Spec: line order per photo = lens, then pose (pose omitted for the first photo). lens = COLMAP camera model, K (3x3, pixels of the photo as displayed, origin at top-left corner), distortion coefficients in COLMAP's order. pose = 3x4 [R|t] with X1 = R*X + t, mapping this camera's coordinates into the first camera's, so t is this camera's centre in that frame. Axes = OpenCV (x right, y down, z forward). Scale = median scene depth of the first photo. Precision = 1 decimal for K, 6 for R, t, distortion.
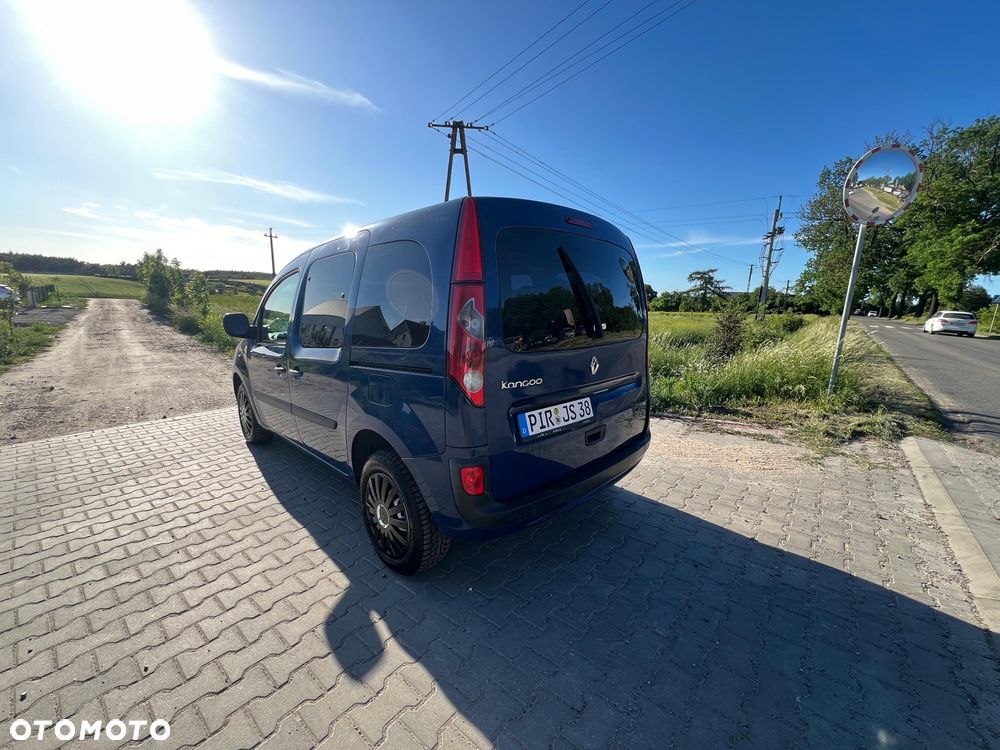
lens RADIAL K [[401.9, 0, 496.2], [0, 401.9, 374.3], [0, 0, 1]] dist [-0.001137, -0.000124]
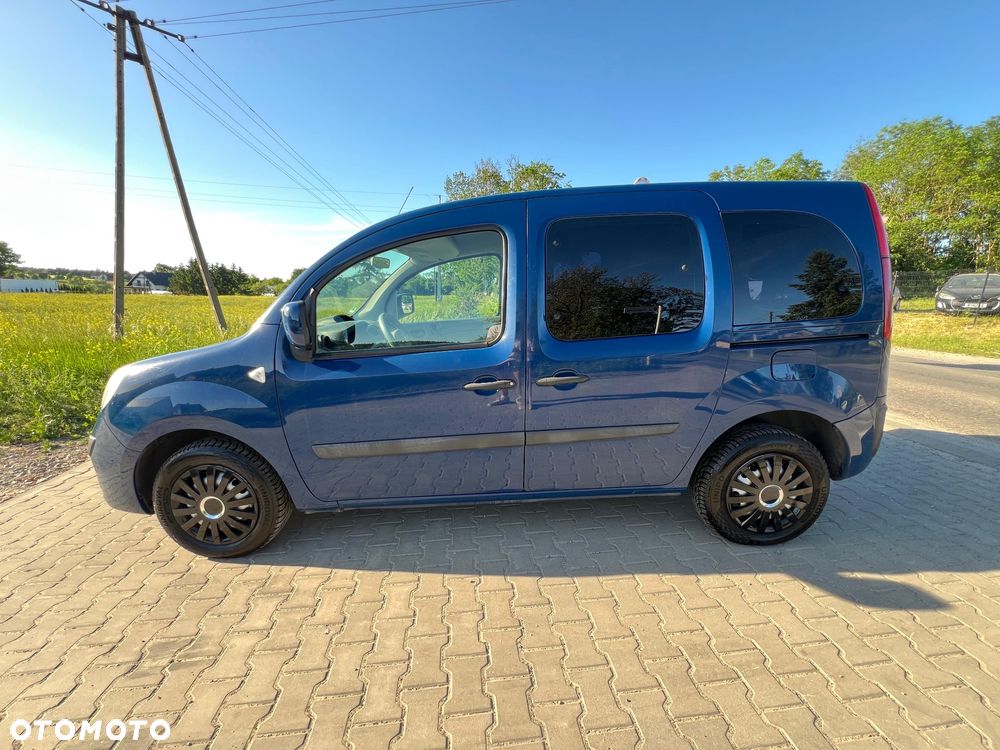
lens RADIAL K [[401.9, 0, 496.2], [0, 401.9, 374.3], [0, 0, 1]] dist [-0.001137, -0.000124]
pose [[0.695820, -0.163117, 0.699448, -0.577421], [0.137880, 0.986092, 0.092800, -0.048665], [-0.704857, 0.031867, 0.708633, 0.324227]]
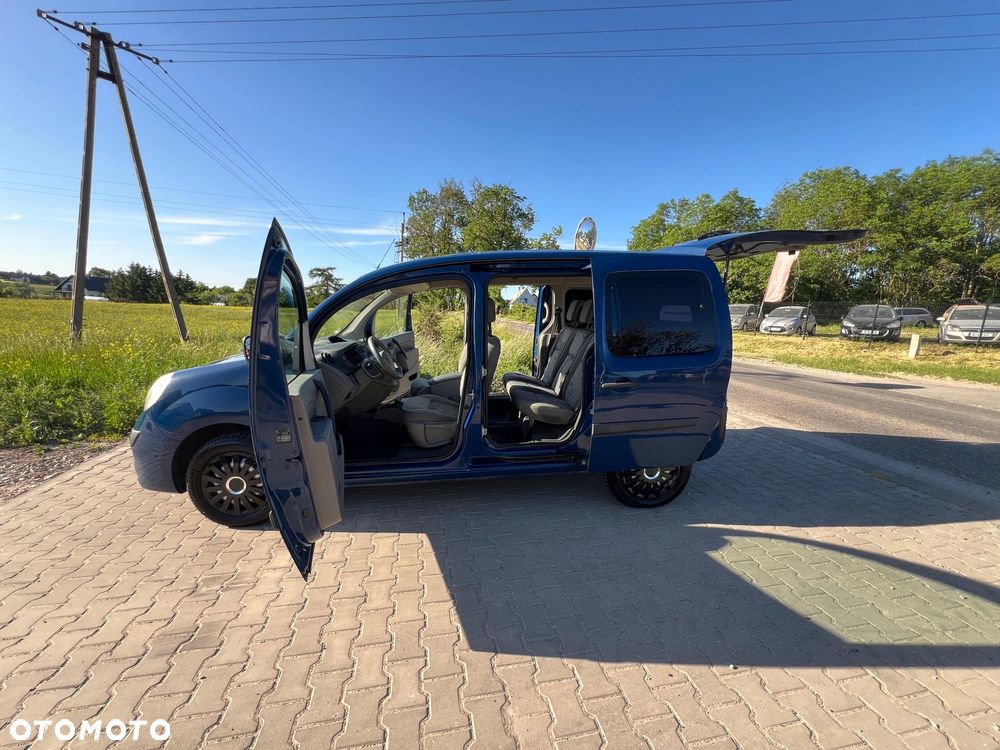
lens RADIAL K [[403.7, 0, 495.5], [0, 403.7, 373.1], [0, 0, 1]] dist [0.000950, 0.000036]
pose [[0.628624, -0.127442, 0.767197, -0.688337], [0.121828, 0.990440, 0.064703, -0.055429], [-0.768108, 0.052792, 0.638140, 0.214621]]
